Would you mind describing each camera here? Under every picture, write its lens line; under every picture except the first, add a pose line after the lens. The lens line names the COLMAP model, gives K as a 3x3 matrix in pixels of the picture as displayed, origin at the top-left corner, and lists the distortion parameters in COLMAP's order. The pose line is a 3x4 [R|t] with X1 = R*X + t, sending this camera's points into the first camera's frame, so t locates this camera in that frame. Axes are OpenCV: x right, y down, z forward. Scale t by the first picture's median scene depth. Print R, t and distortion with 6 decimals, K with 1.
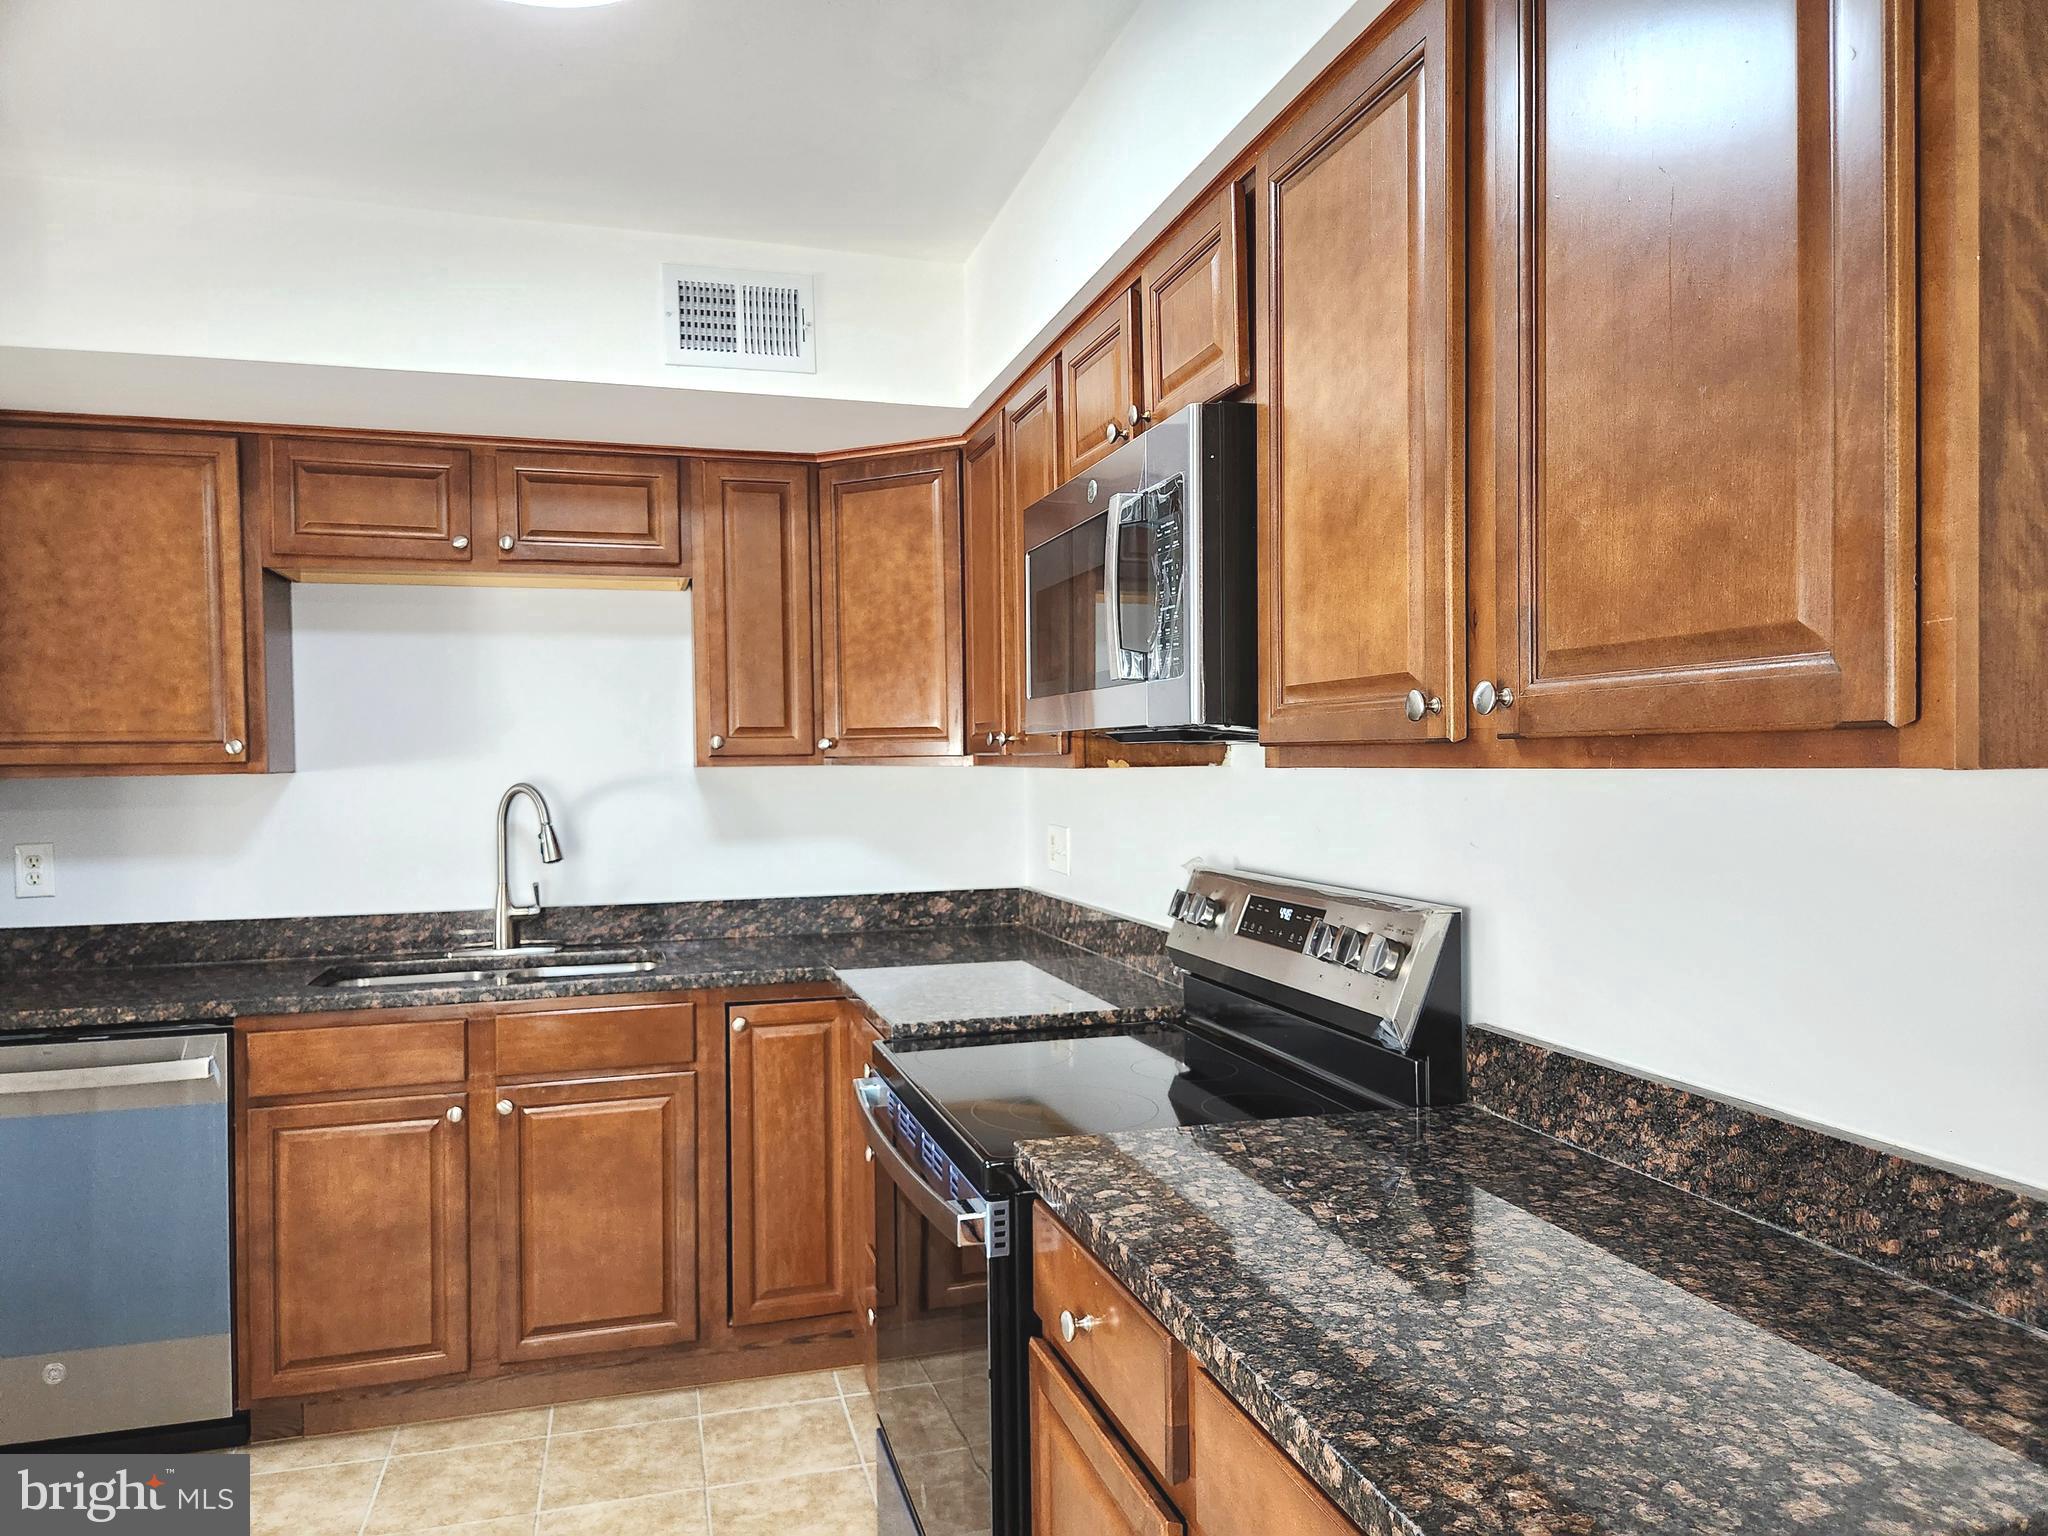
lens RADIAL K [[1402.7, 0, 1037.1], [0, 1402.7, 780.4], [0, 0, 1]] dist [0.071397, -0.070564]
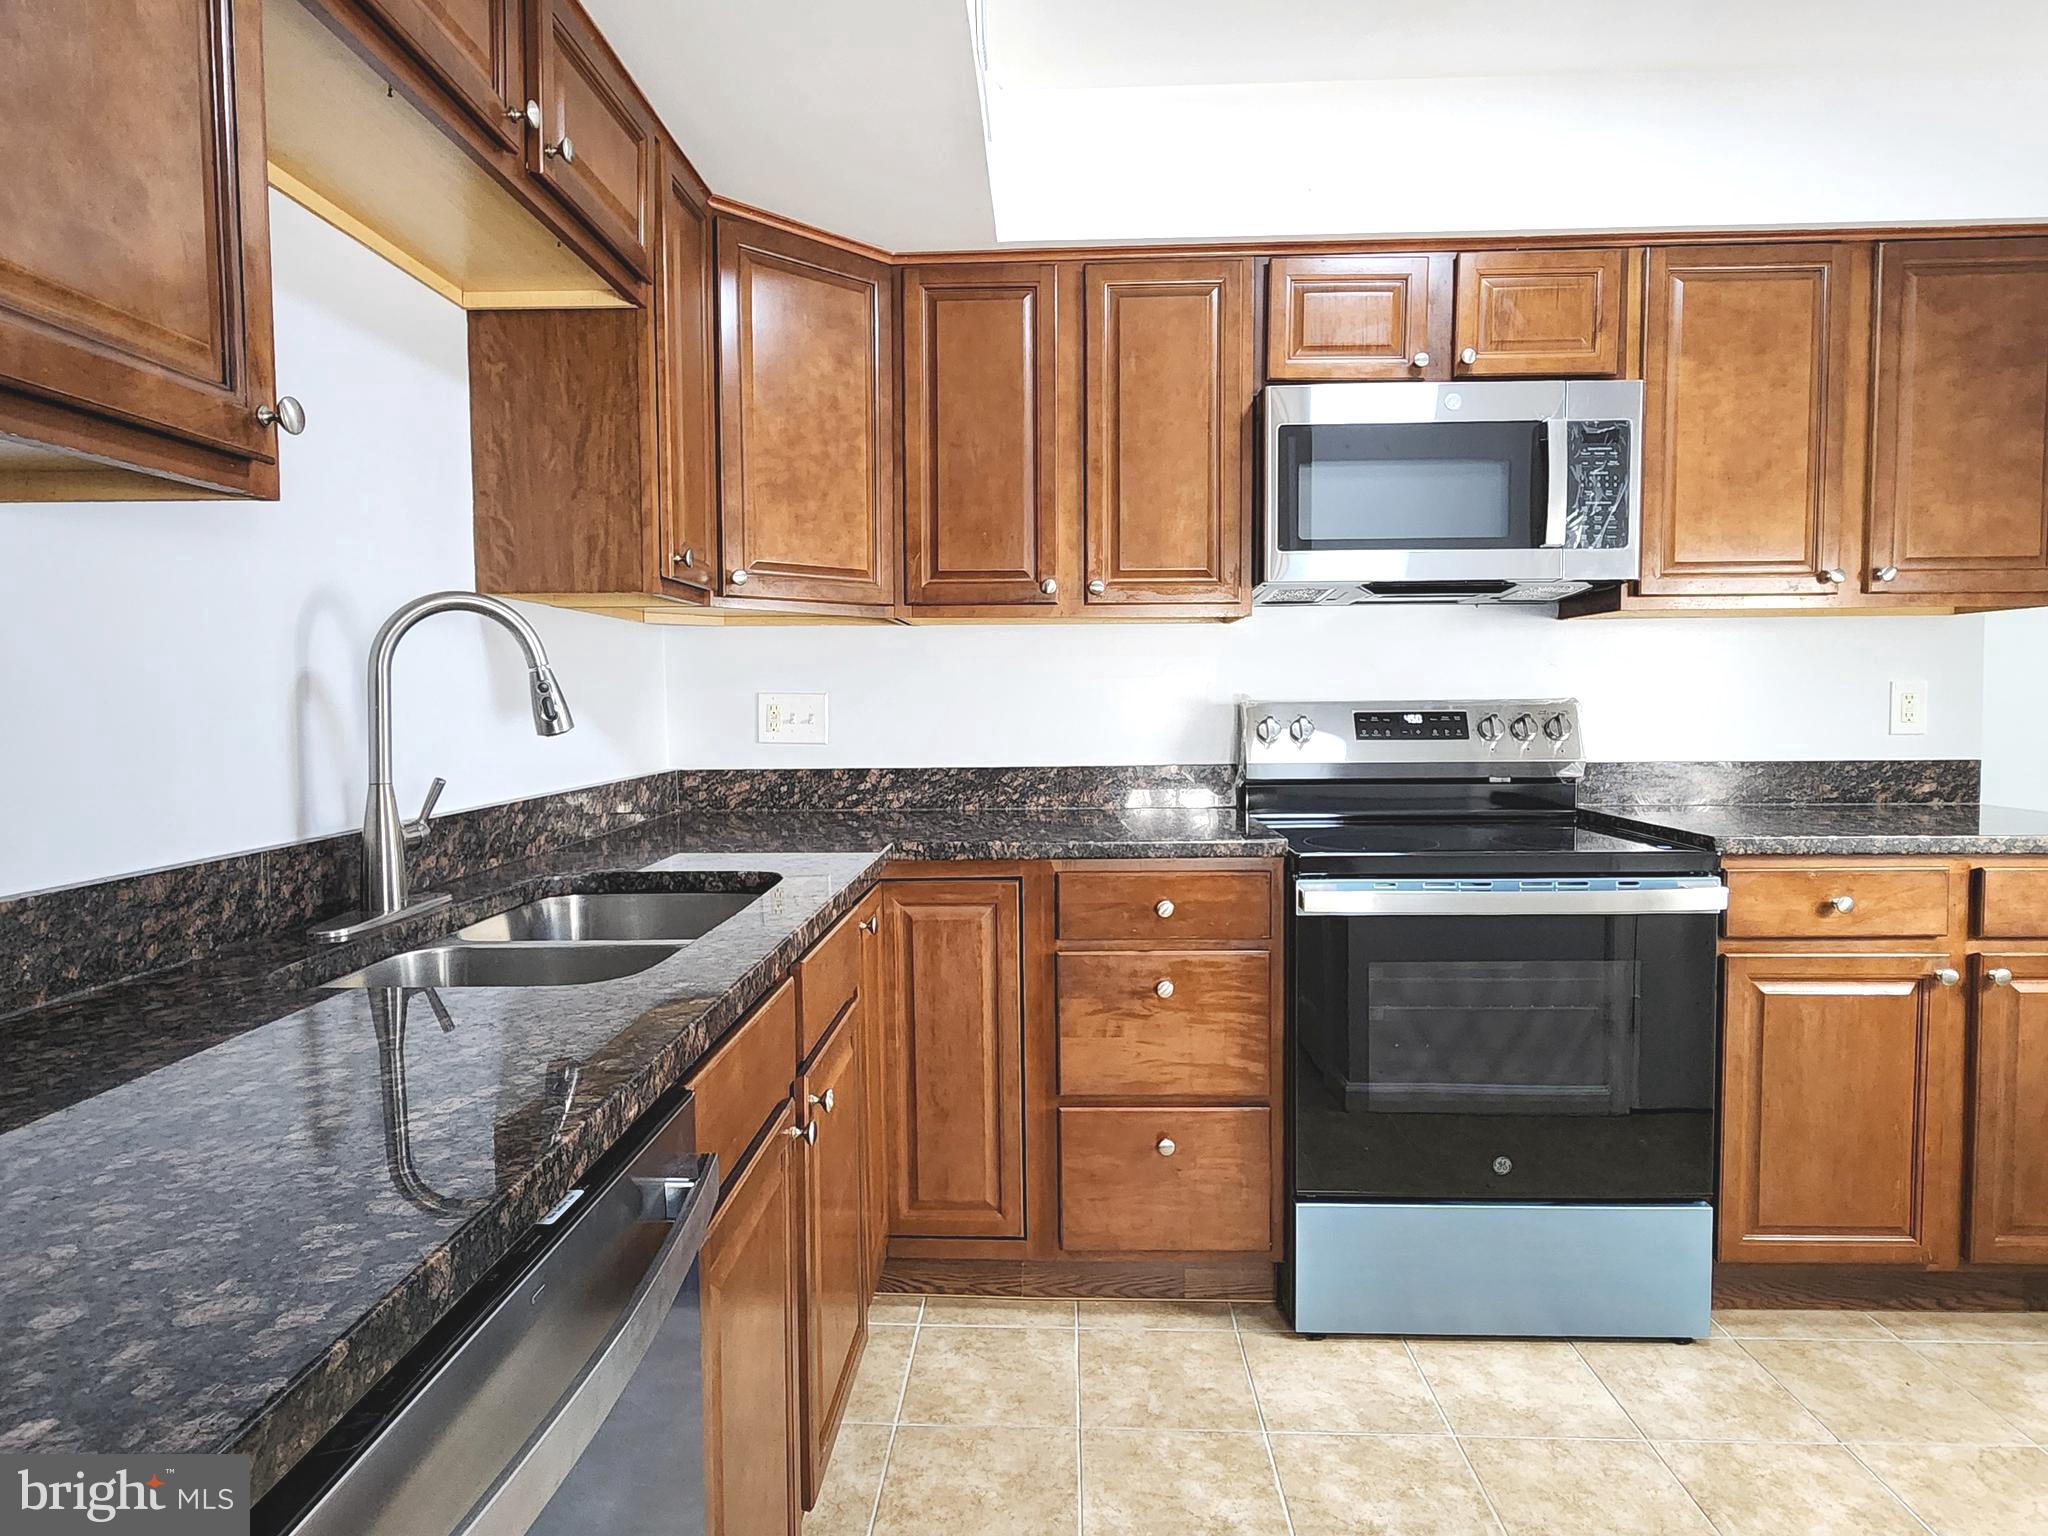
lens RADIAL K [[1142.8, 0, 1036.5], [0, 1142.8, 757.6], [0, 0, 1]] dist [-0.001059, -0.000461]
pose [[0.308205, -0.041891, 0.950397, -0.792184], [0.020053, 0.999094, 0.037534, 0.059577], [-0.951108, 0.007491, 0.308766, 0.728800]]
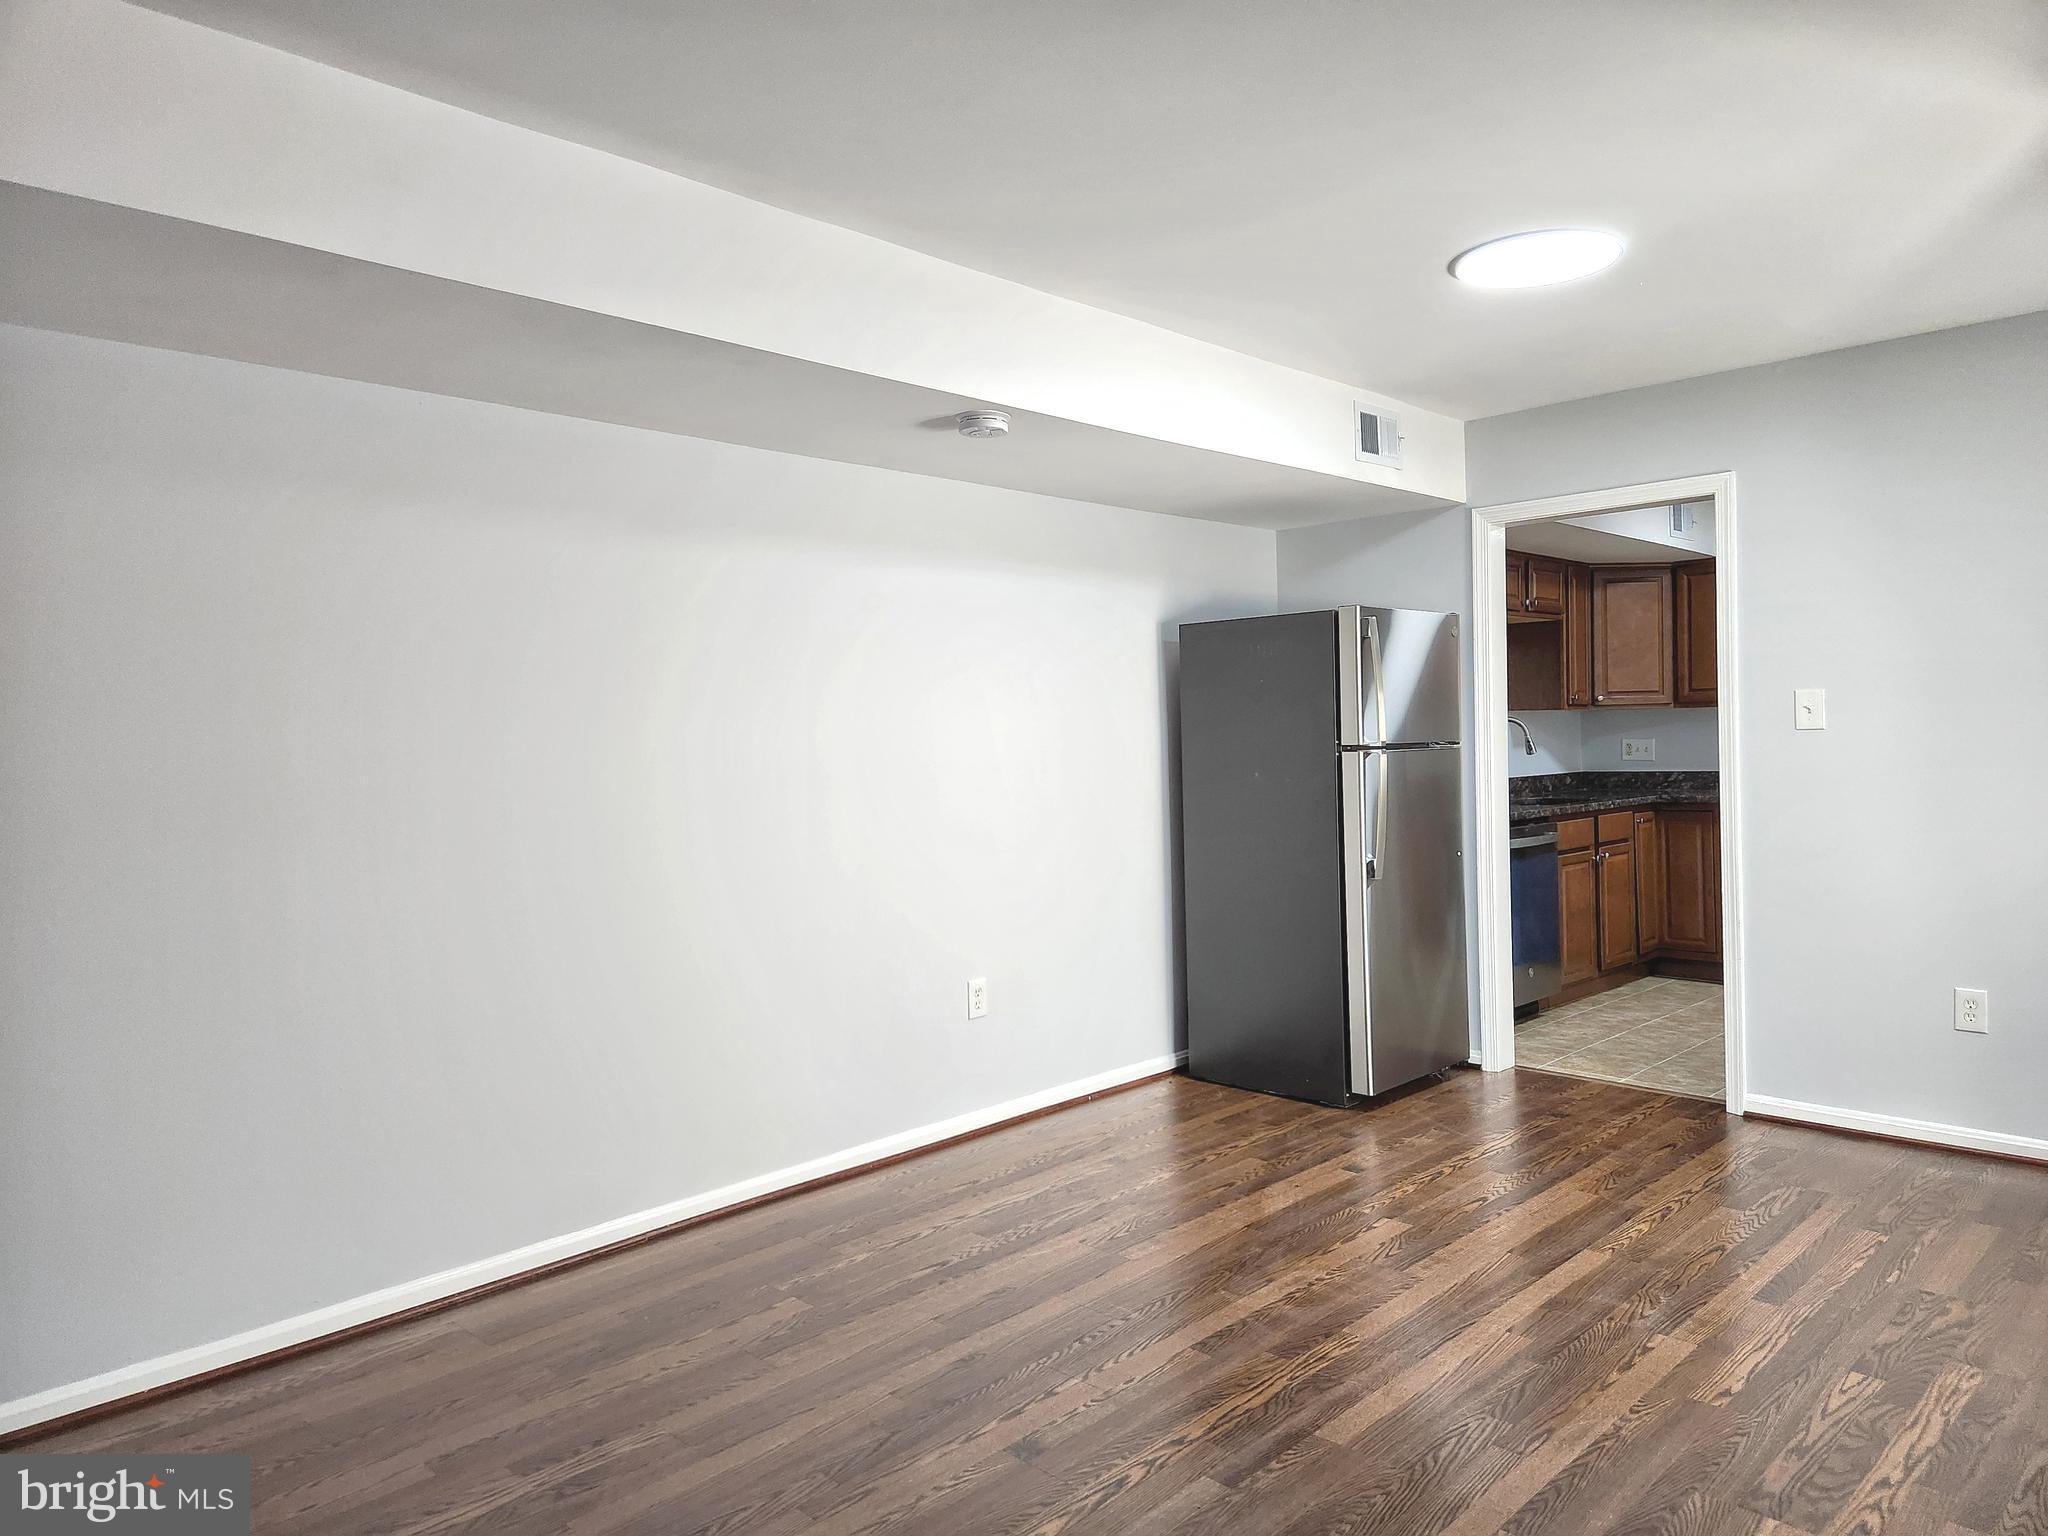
lens RADIAL K [[1359.6, 0, 1002.4], [0, 1359.6, 744.9], [0, 0, 1]] dist [0.072922, -0.062726]
pose [[0.884610, -0.011282, 0.466196, -2.178281], [0.019691, 0.999719, -0.013169, 0.060972], [-0.465916, 0.020829, 0.884584, -0.485635]]
